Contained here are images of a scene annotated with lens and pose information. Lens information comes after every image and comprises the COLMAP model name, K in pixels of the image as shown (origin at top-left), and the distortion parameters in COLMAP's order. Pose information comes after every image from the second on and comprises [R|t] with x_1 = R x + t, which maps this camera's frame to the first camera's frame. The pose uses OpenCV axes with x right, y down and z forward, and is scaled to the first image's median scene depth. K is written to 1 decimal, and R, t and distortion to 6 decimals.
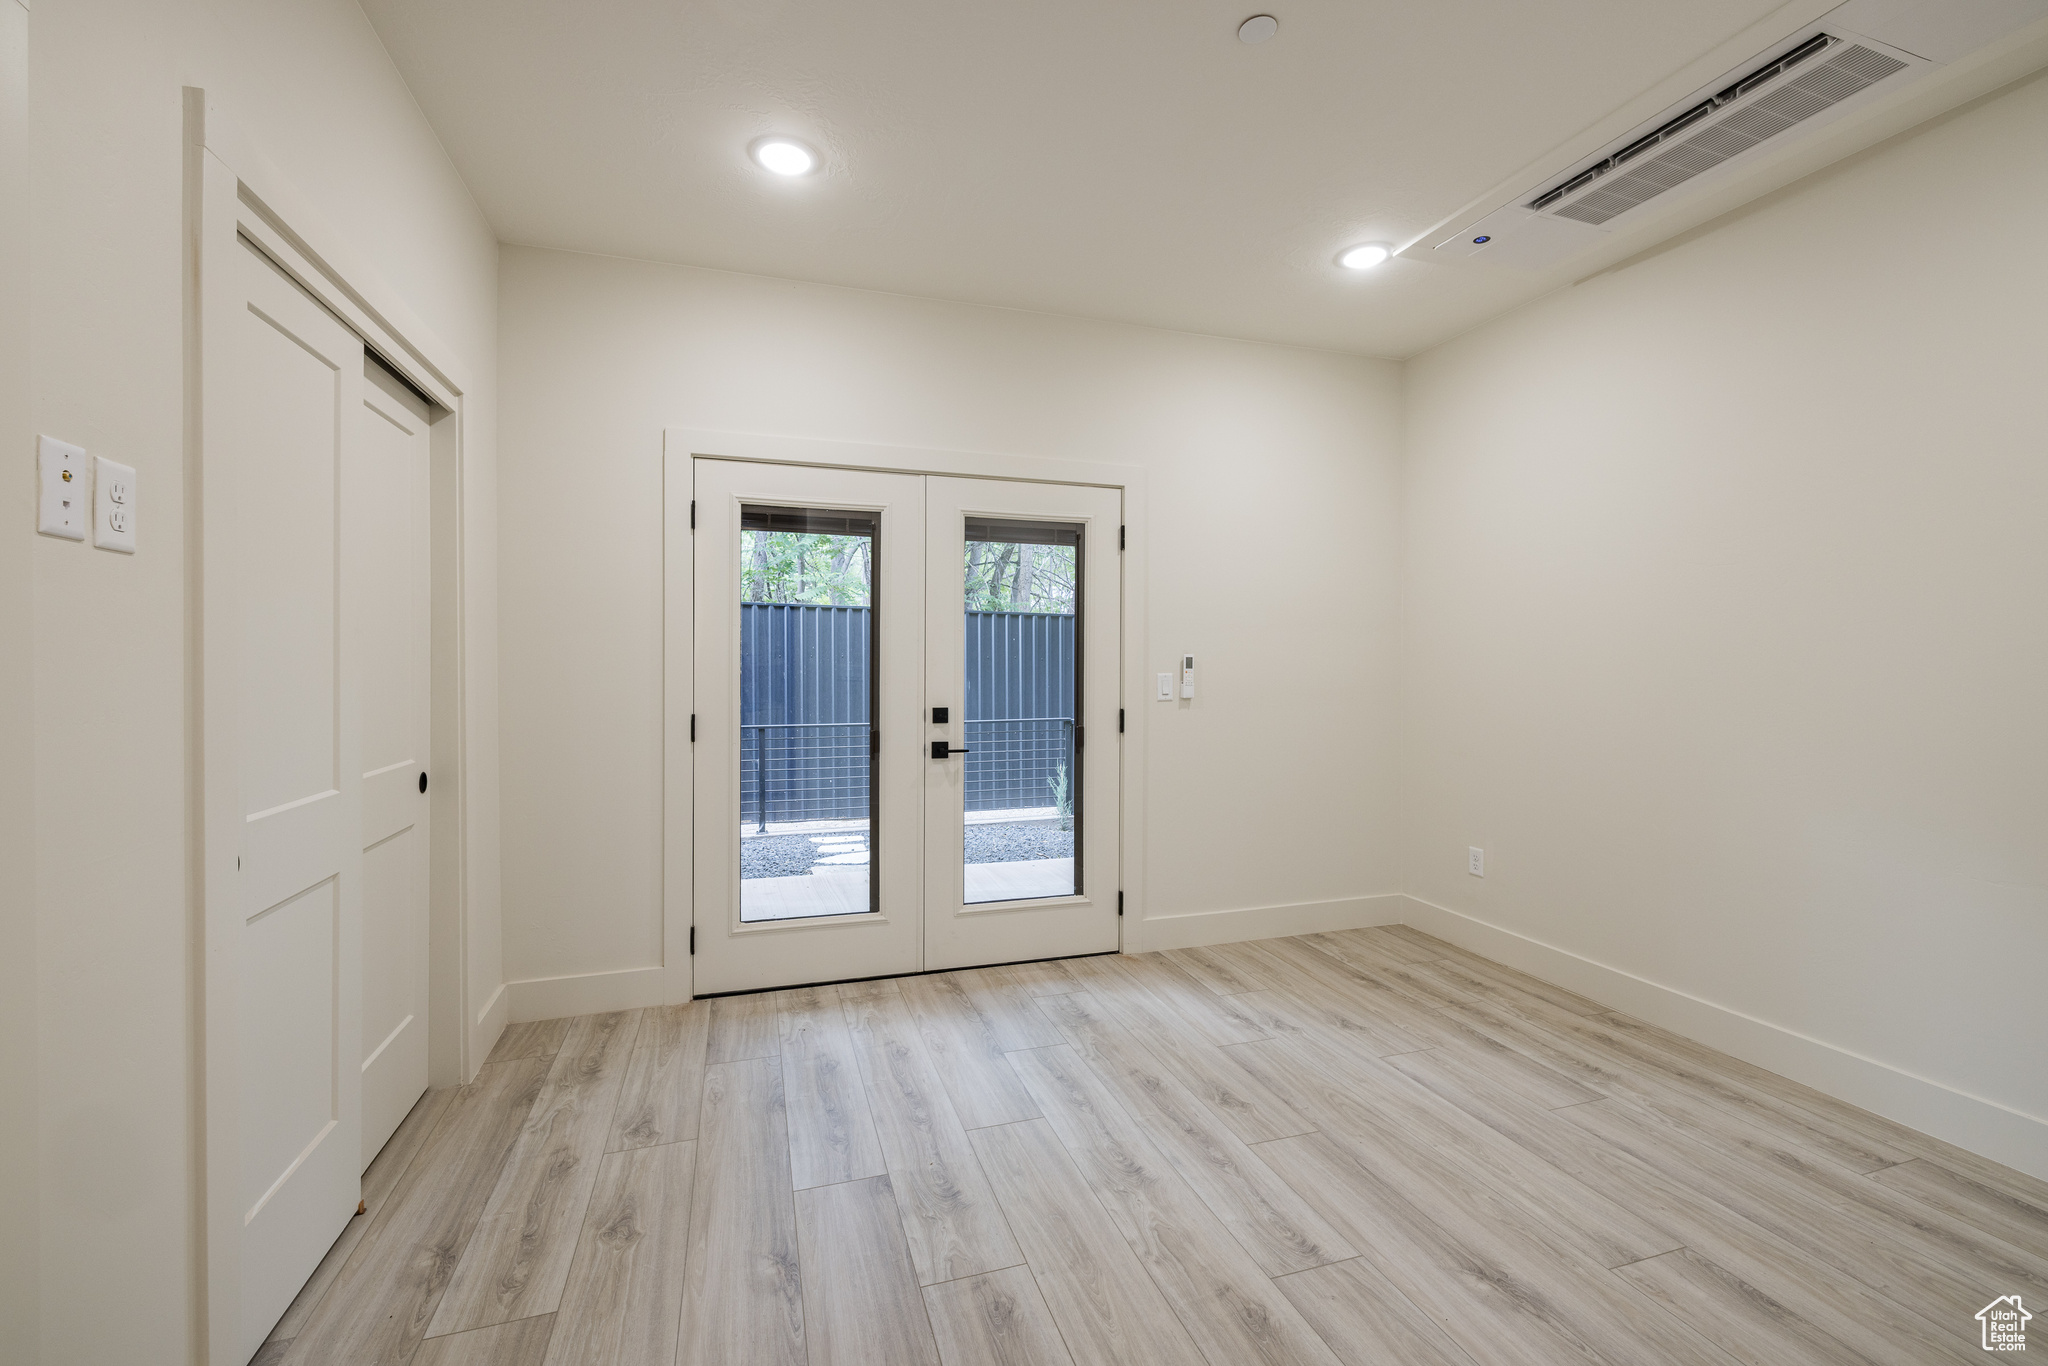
lens RADIAL K [[858.5, 0, 1042.2], [0, 858.5, 668.8], [0, 0, 1]] dist [-0.005099, 0.002661]
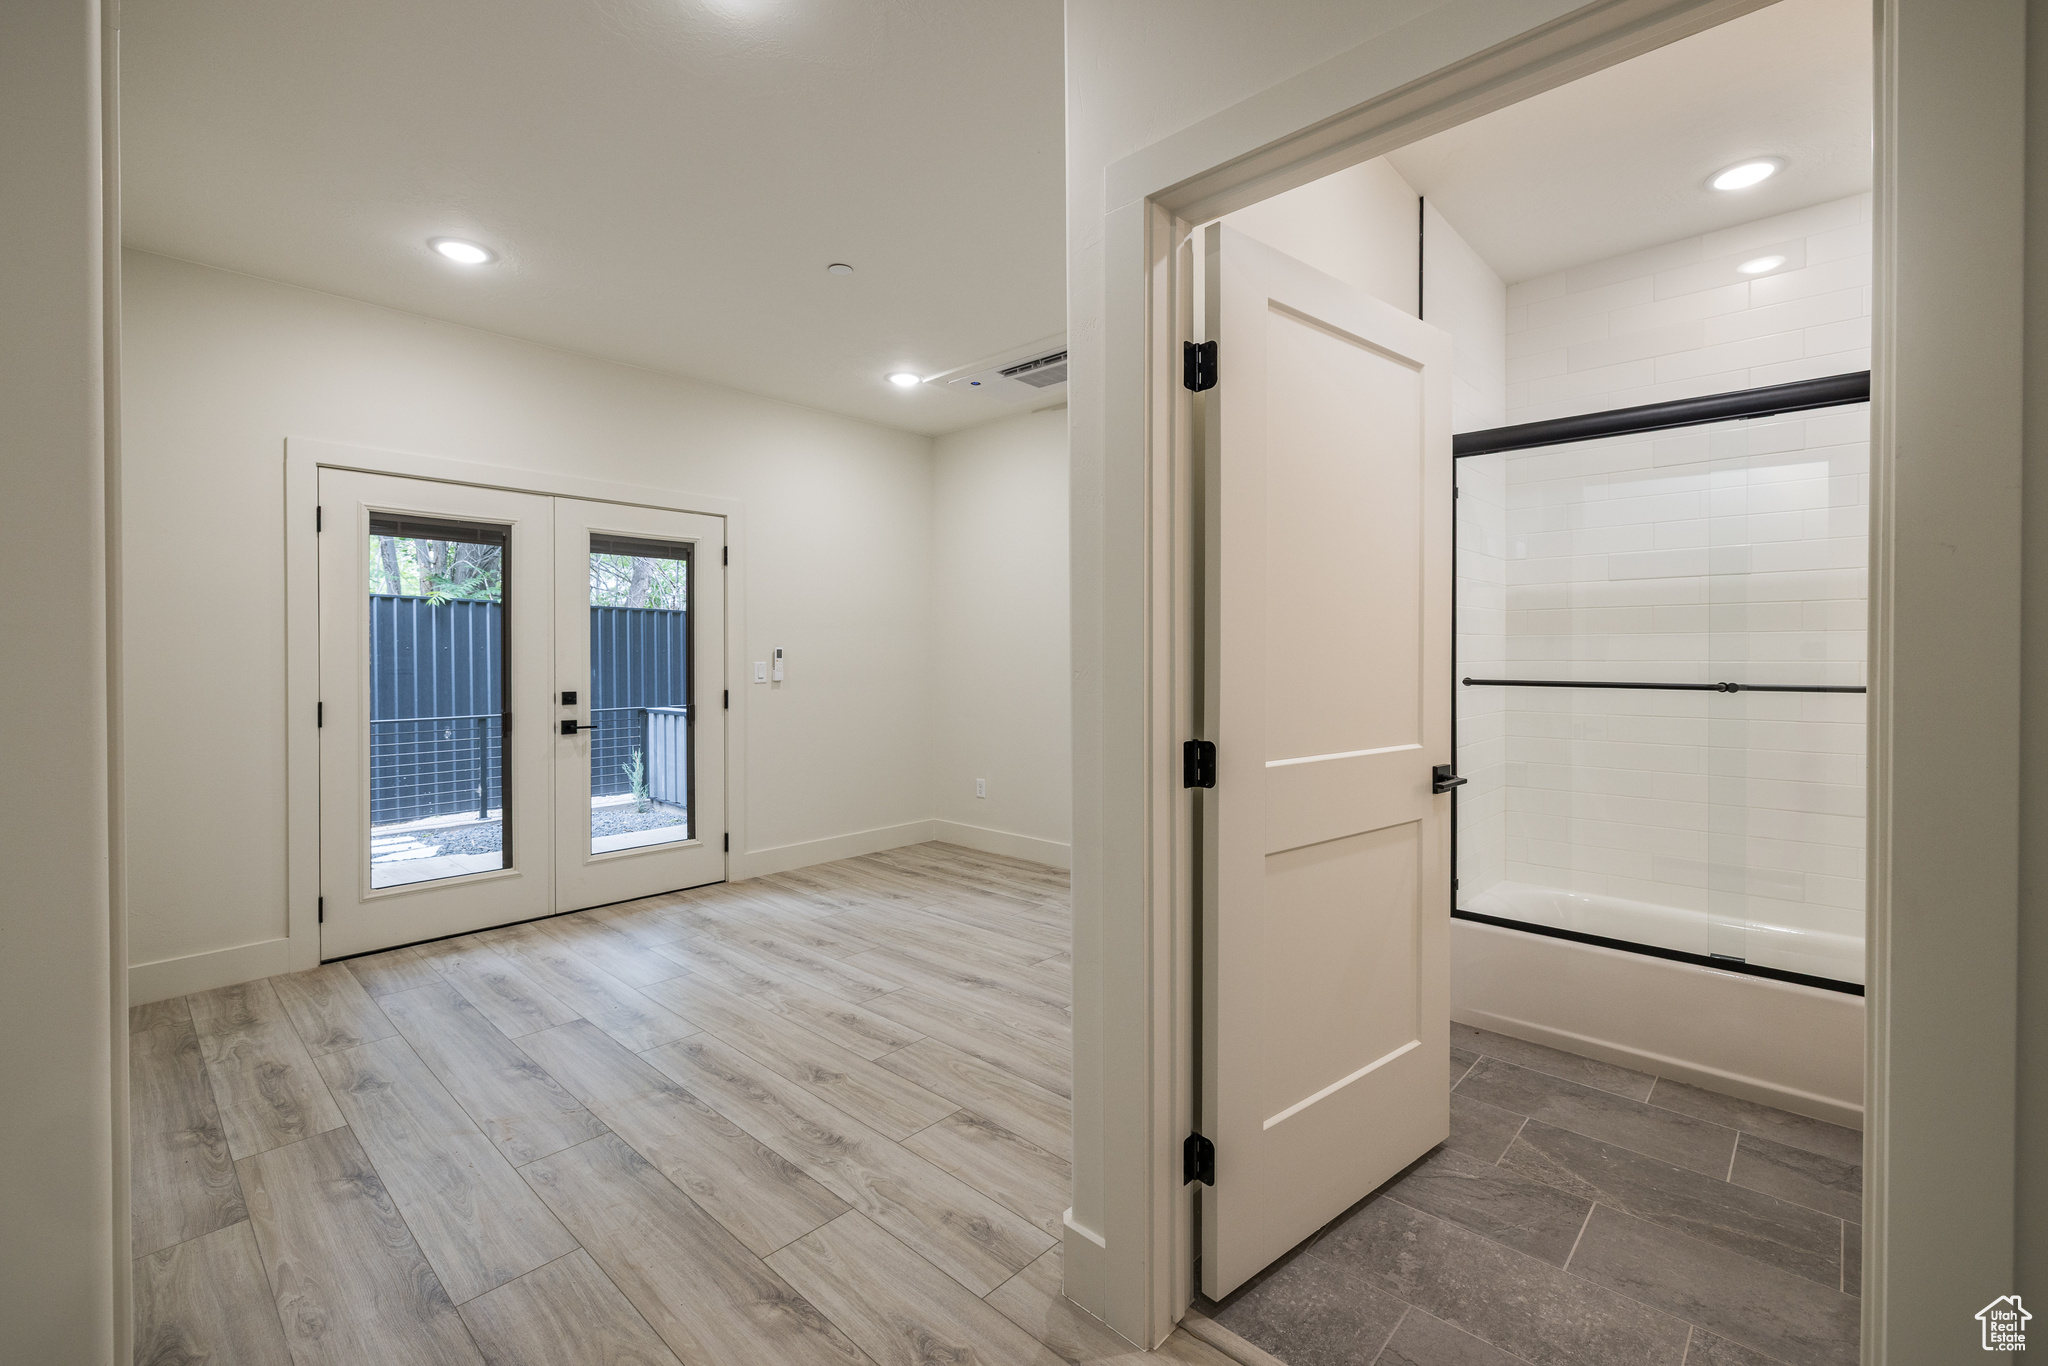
lens RADIAL K [[858.5, 0, 1055.7], [0, 858.5, 660.1], [0, 0, 1]] dist [-0.005099, 0.002661]
pose [[0.865723, -0.006494, 0.500481, -0.153529], [0.007463, 0.999972, 0.000065, 0.007408], [-0.500468, 0.003679, 0.865747, -0.440649]]
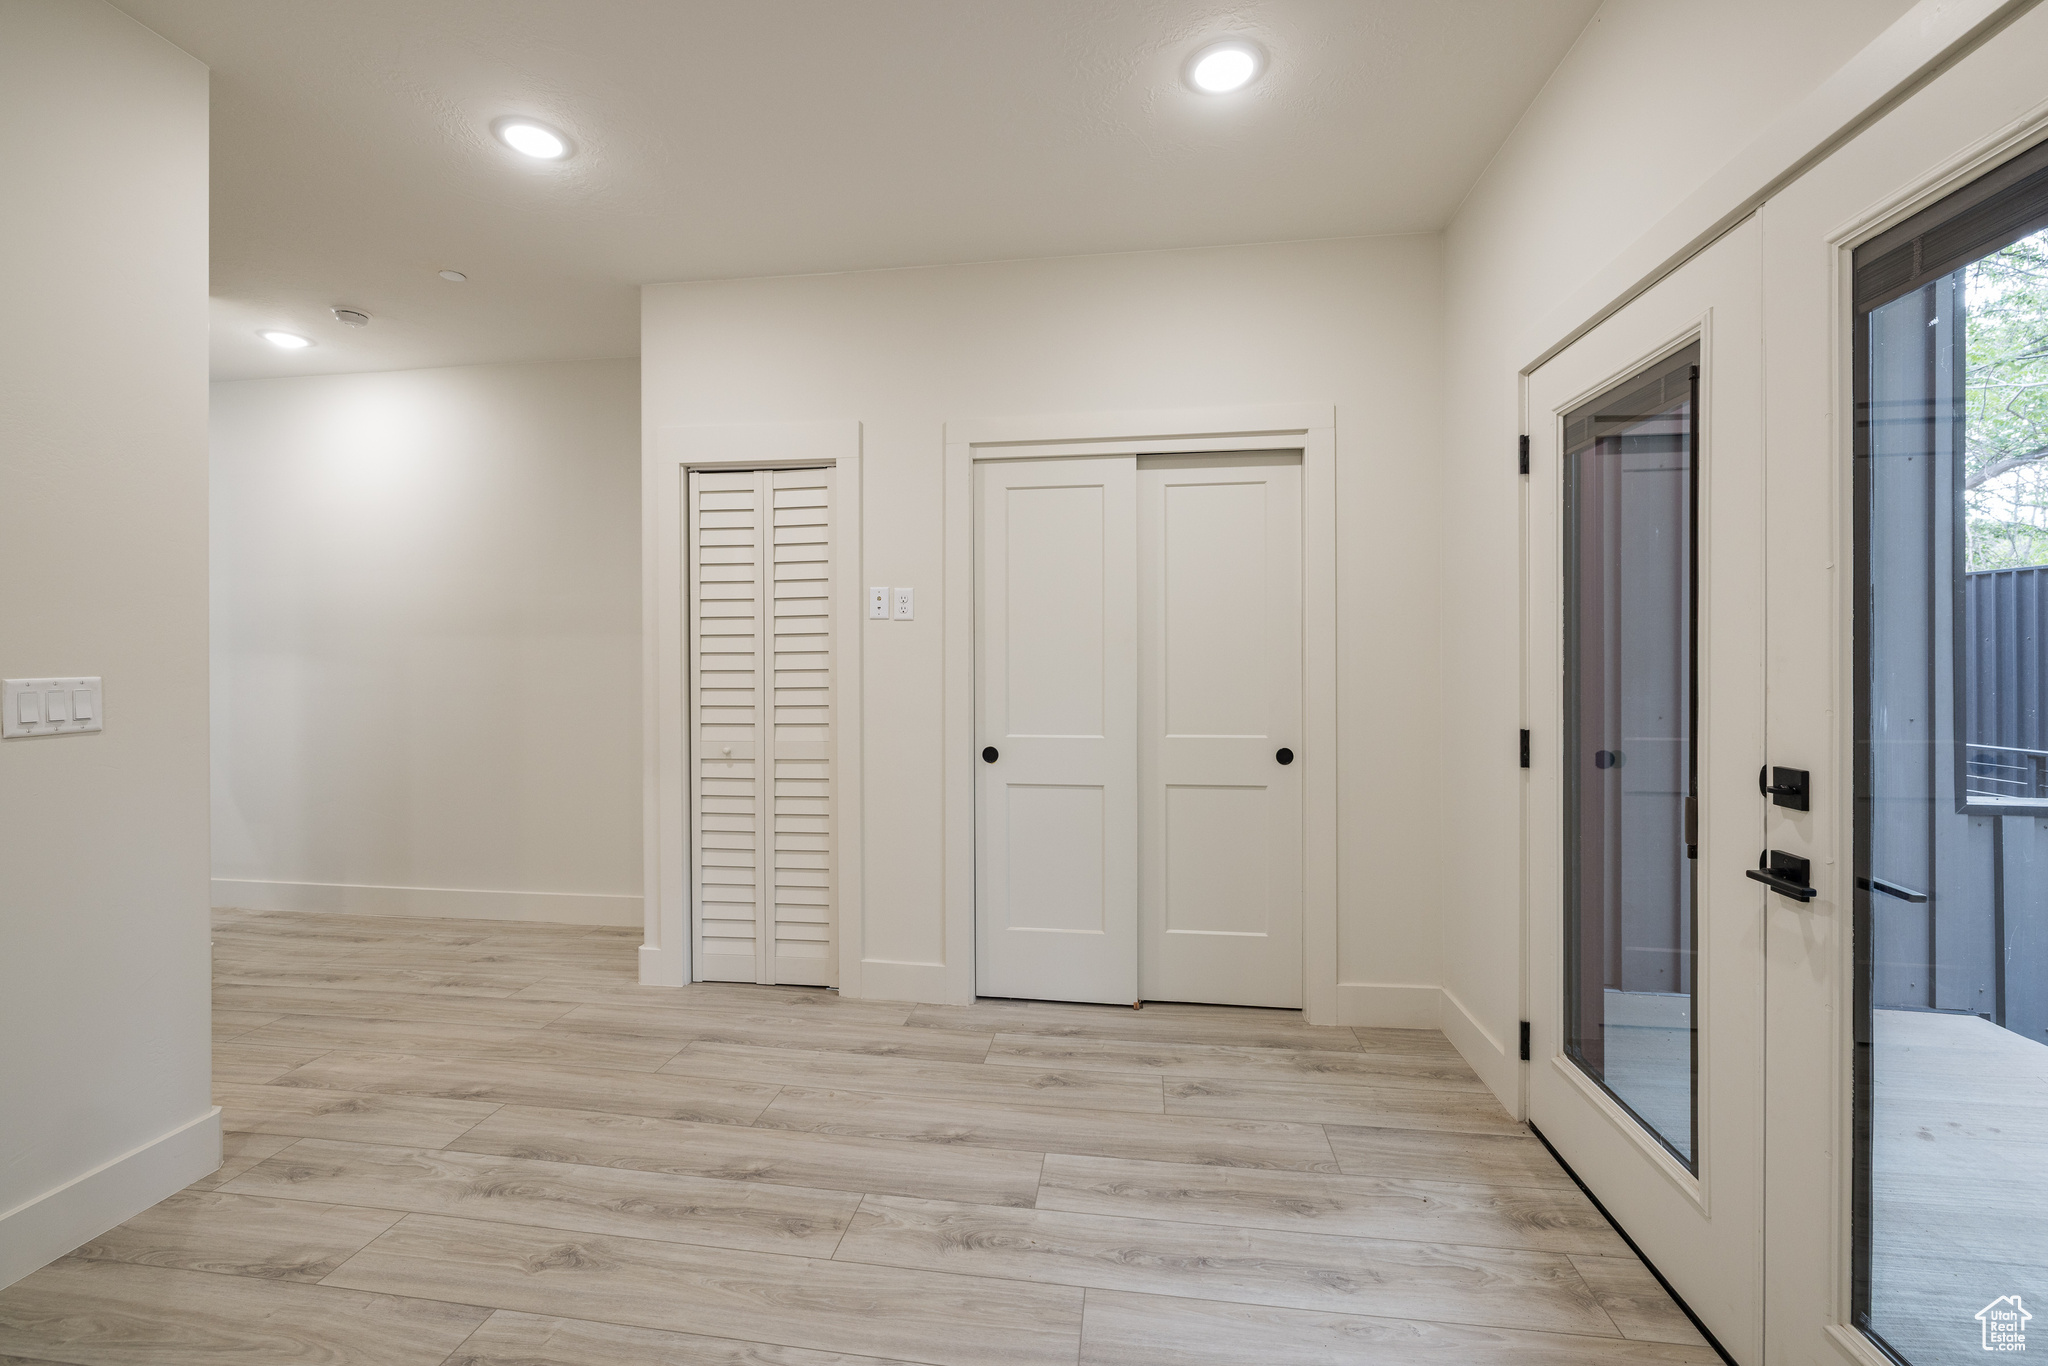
lens RADIAL K [[858.5, 0, 997.0], [0, 858.5, 664.8], [0, 0, 1]] dist [-0.005099, 0.002661]
pose [[-0.480010, 0.002125, -0.877260, 0.479076], [-0.004781, 0.999976, 0.005038, -0.003354], [0.877250, 0.006612, -0.479989, 1.031717]]
